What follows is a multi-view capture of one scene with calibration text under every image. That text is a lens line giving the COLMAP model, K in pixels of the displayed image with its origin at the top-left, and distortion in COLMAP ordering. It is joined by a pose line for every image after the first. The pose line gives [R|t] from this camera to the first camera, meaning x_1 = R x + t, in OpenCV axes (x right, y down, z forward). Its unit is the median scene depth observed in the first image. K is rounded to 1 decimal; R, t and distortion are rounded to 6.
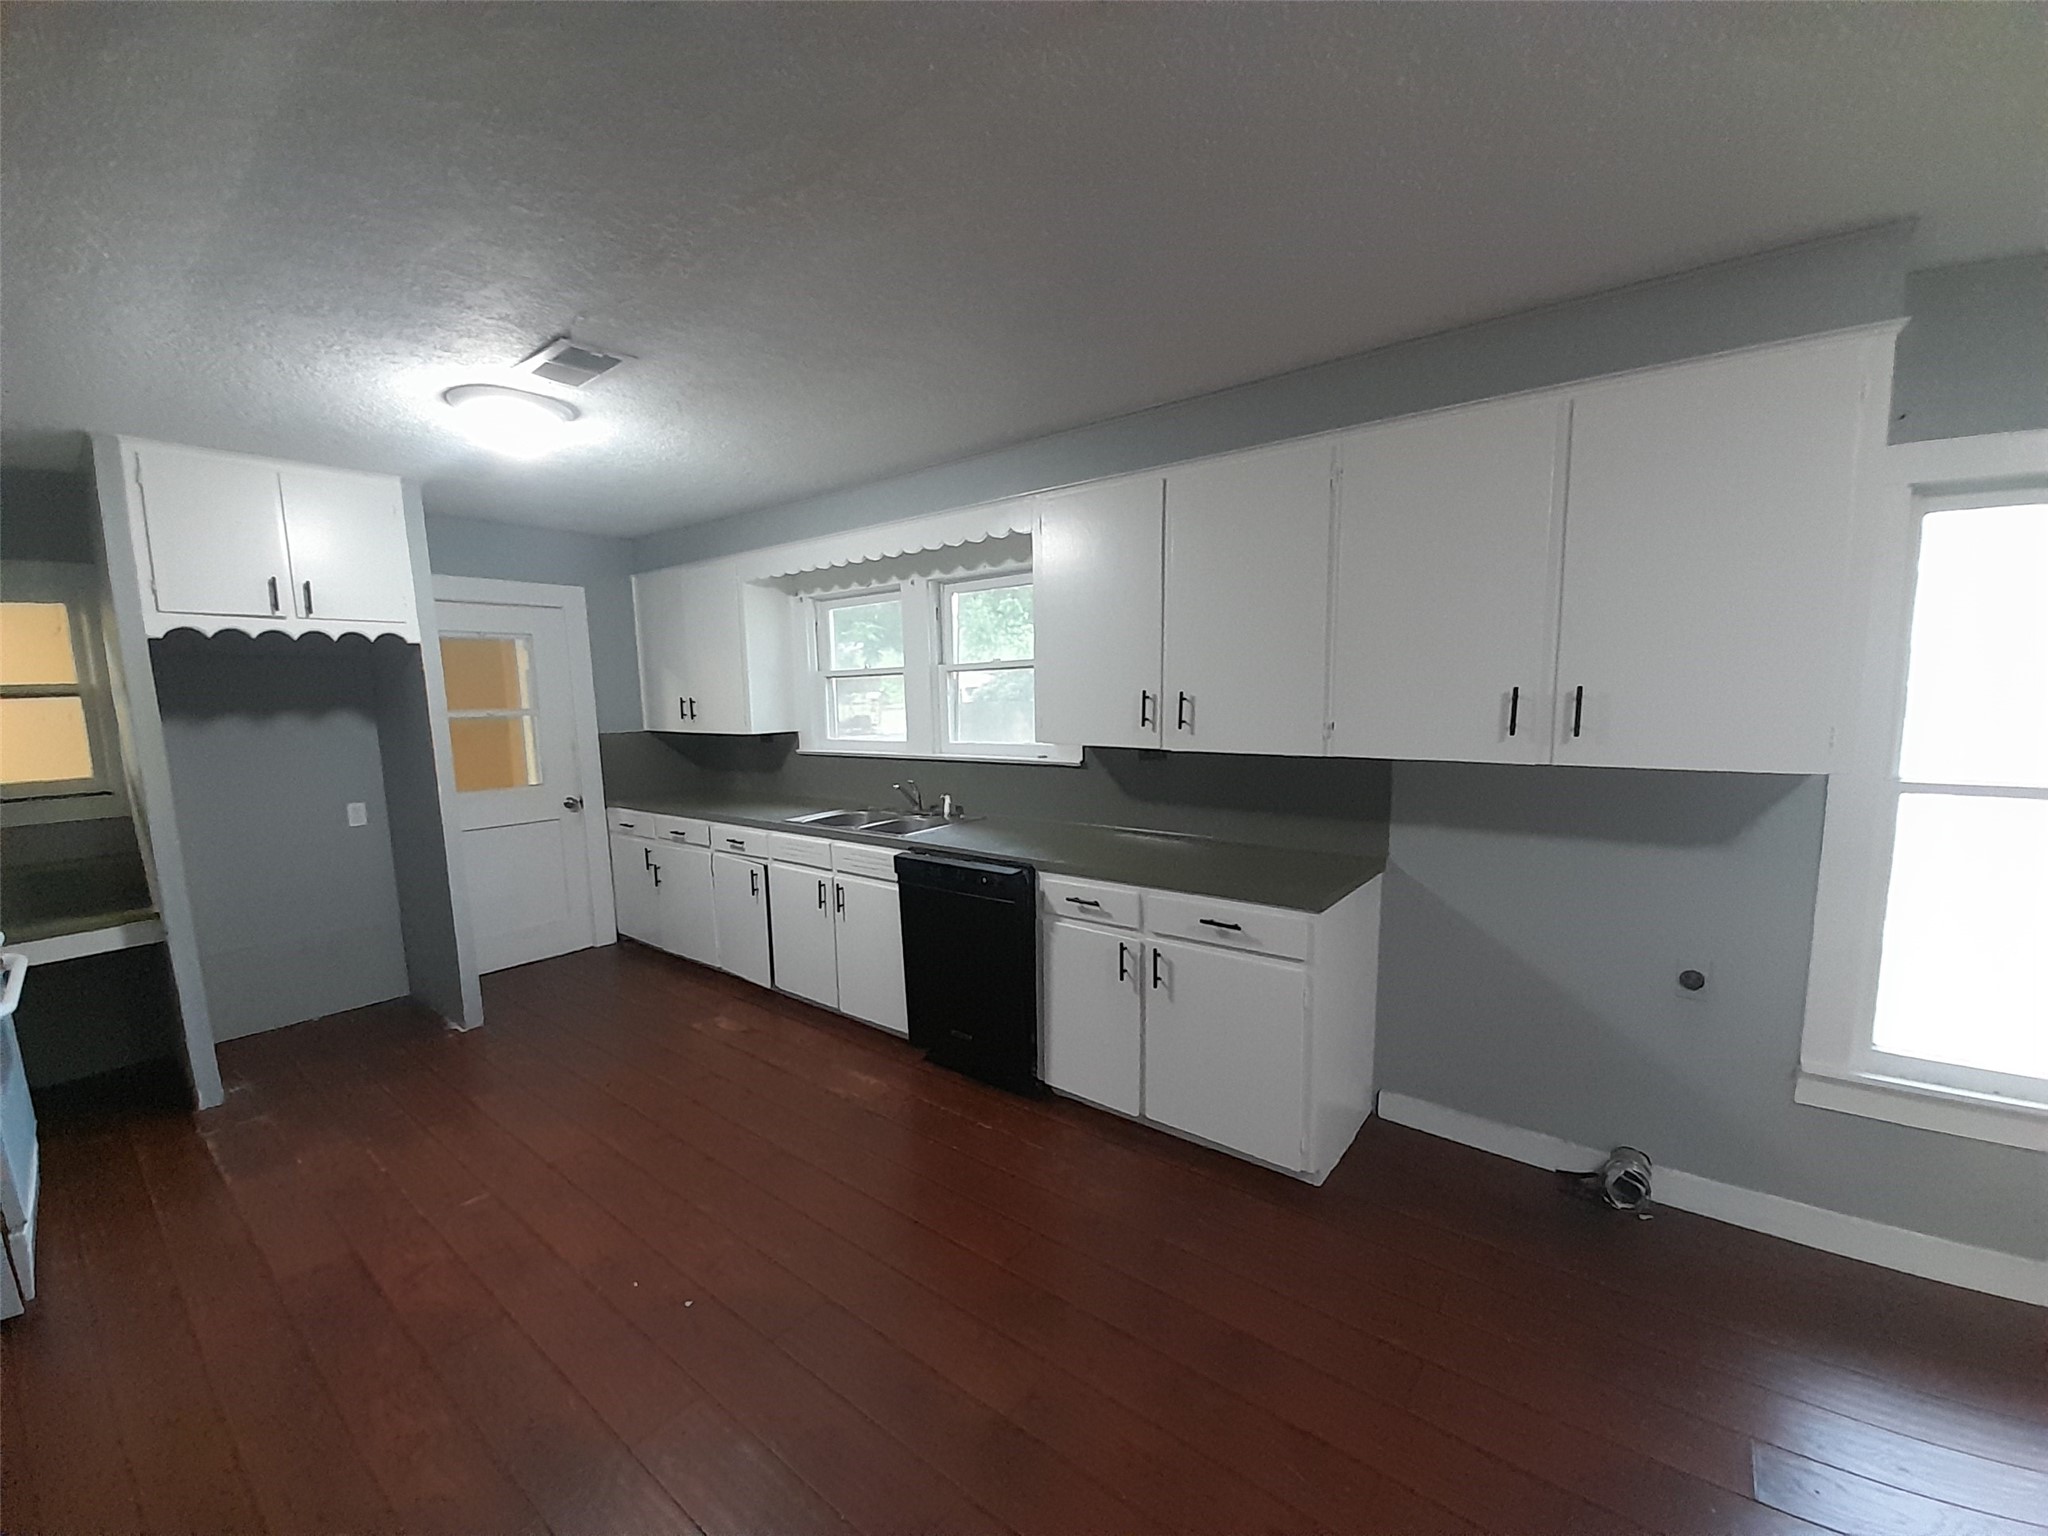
lens RADIAL K [[801.6, 0, 1038.9], [0, 801.6, 780.4], [0, 0, 1]] dist [0.021426, -0.017876]
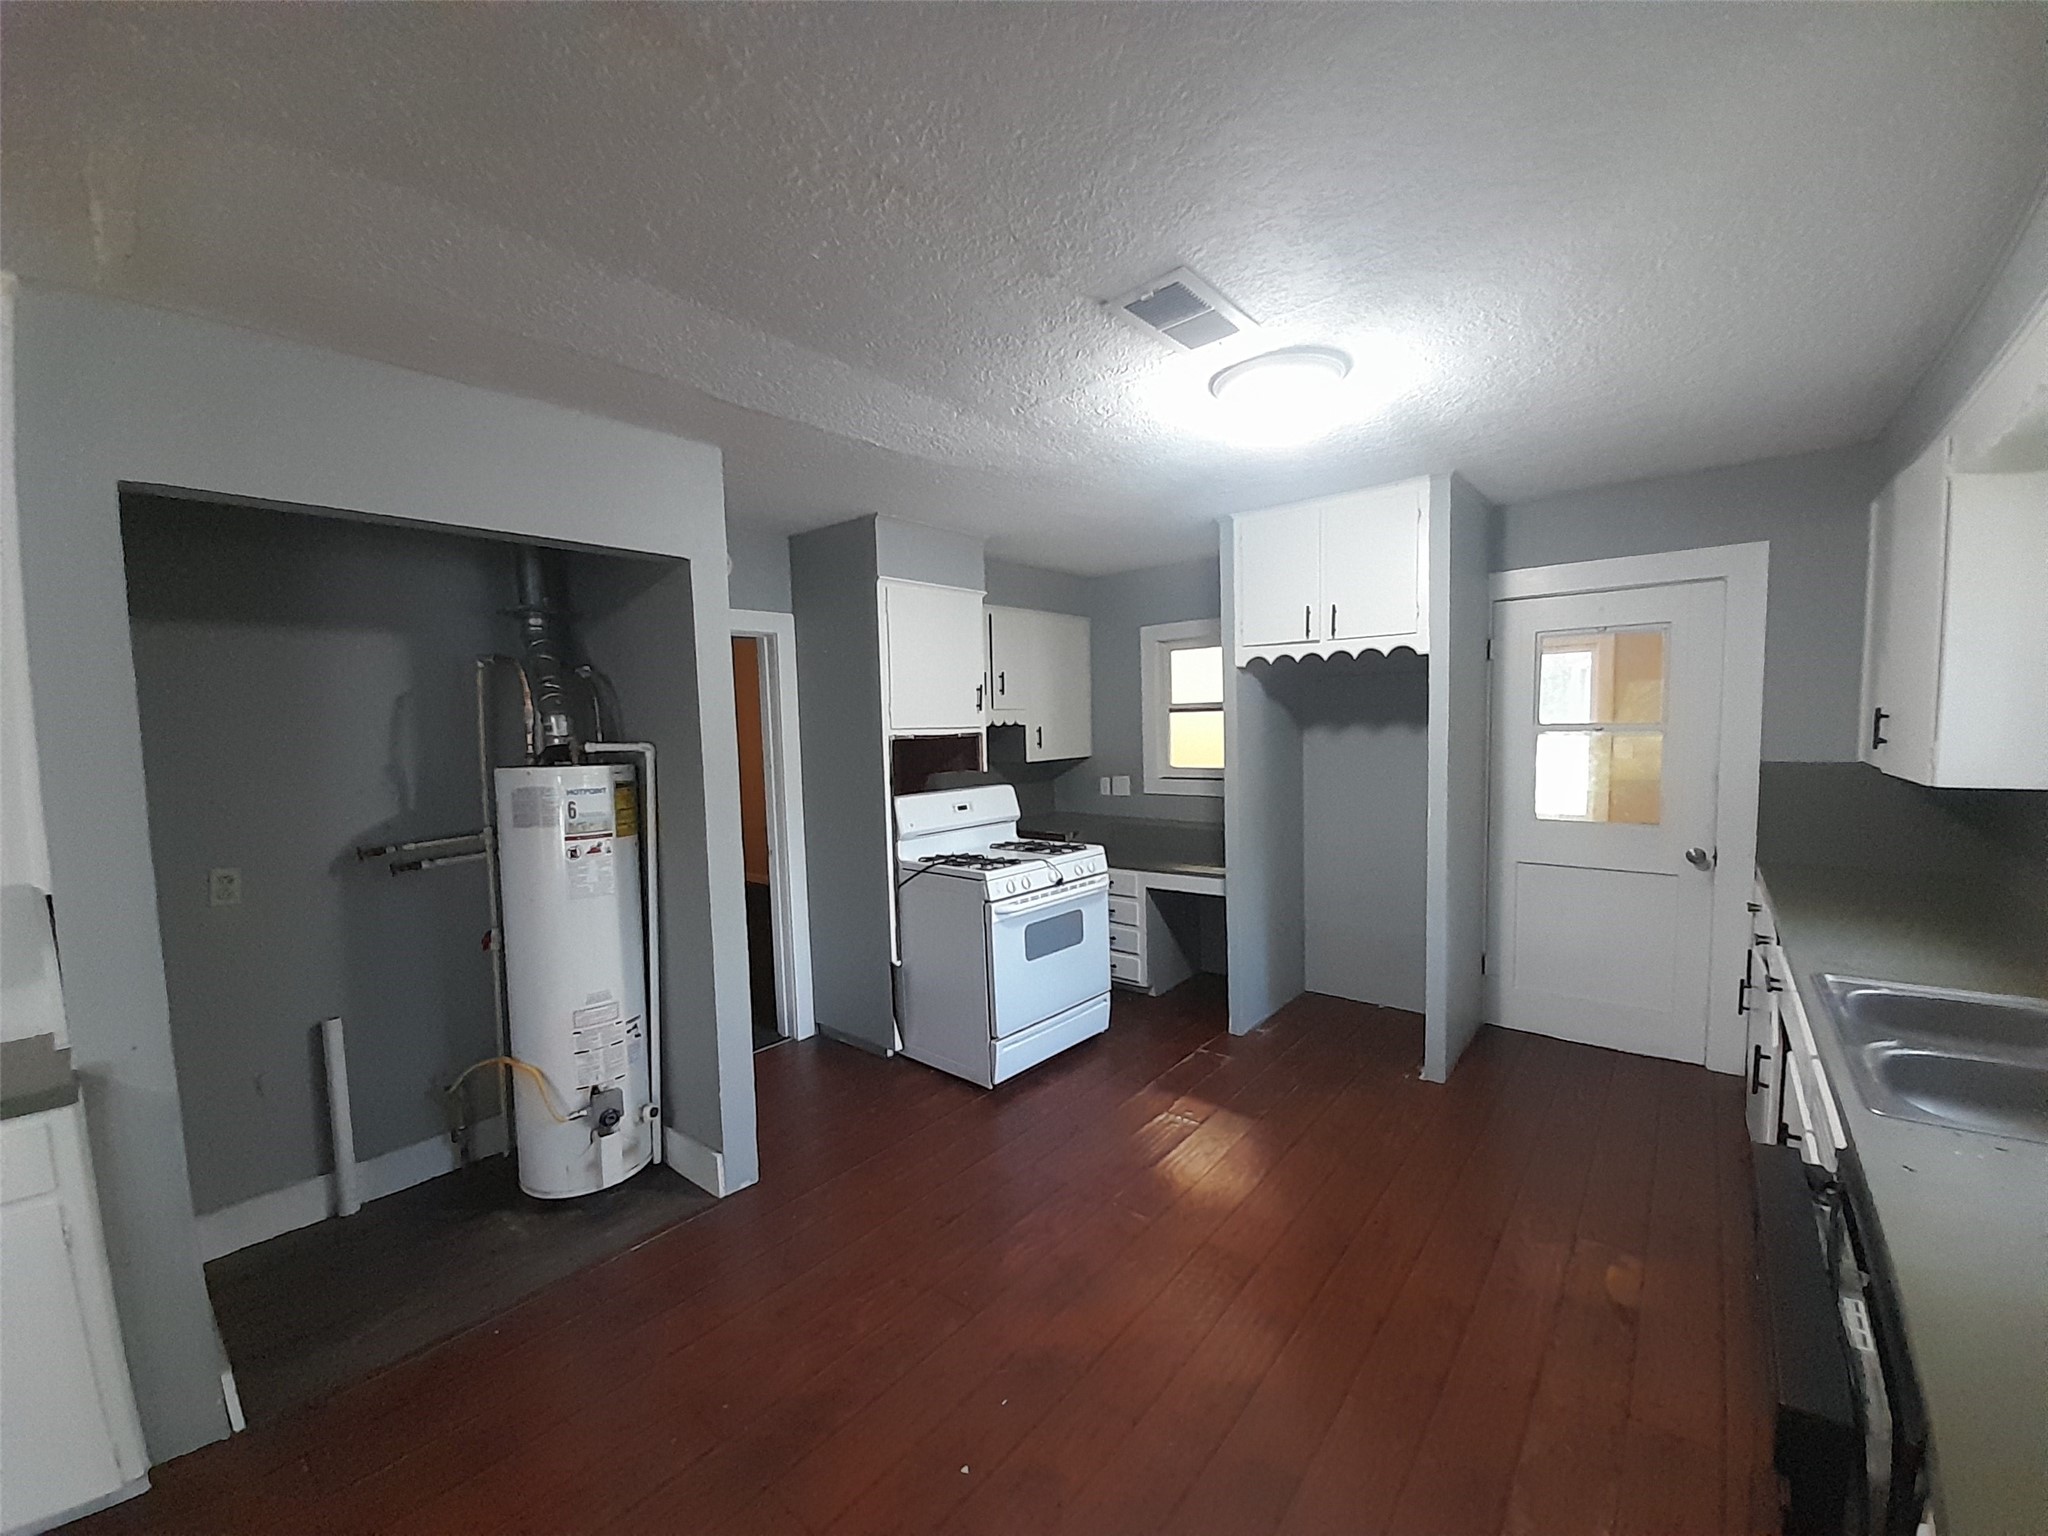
lens RADIAL K [[801.6, 0, 1038.9], [0, 801.6, 780.4], [0, 0, 1]] dist [0.021426, -0.017876]
pose [[-0.026421, 0.093904, -0.995231, 0.193504], [-0.087153, 0.991571, 0.095872, -0.081479], [0.995844, 0.089271, -0.018014, 0.632476]]
